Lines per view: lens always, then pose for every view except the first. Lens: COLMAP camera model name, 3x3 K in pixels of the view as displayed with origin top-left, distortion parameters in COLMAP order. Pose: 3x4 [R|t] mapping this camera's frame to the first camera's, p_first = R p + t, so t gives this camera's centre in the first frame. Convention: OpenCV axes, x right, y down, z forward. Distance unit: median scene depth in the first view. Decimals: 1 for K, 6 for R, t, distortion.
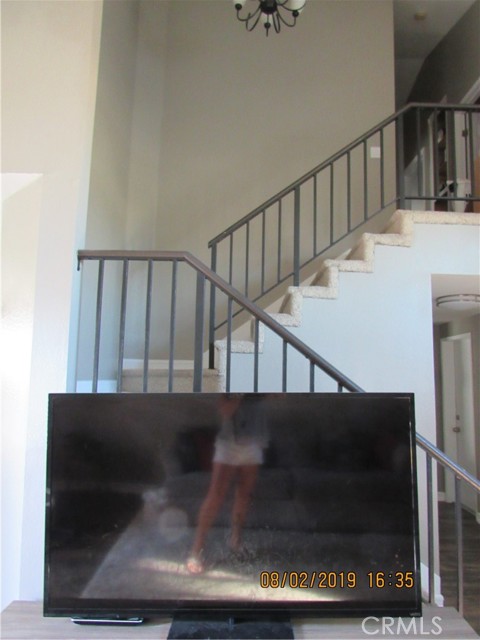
lens RADIAL K [[456.4, 0, 241.8], [0, 456.4, 326.0], [0, 0, 1]] dist [-0.013808, 0.006914]
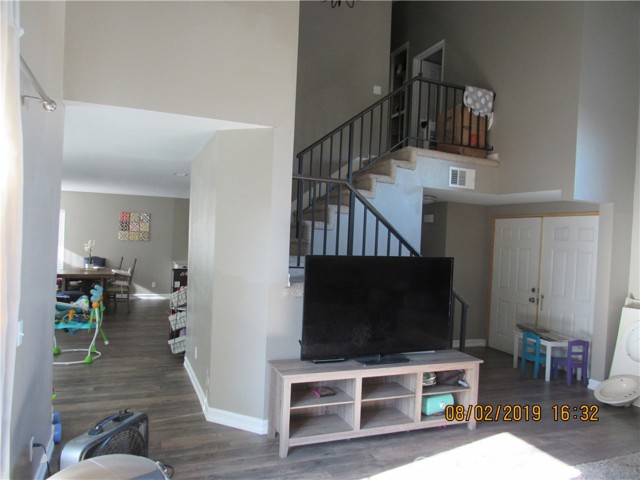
lens RADIAL K [[456.4, 0, 317.4], [0, 456.4, 238.7], [0, 0, 1]] dist [-0.013808, 0.006914]
pose [[0.925992, 0.031629, 0.376217, -0.586190], [-0.074523, 0.992192, 0.100010, -0.065440], [-0.370116, -0.120646, 0.921118, -0.443758]]
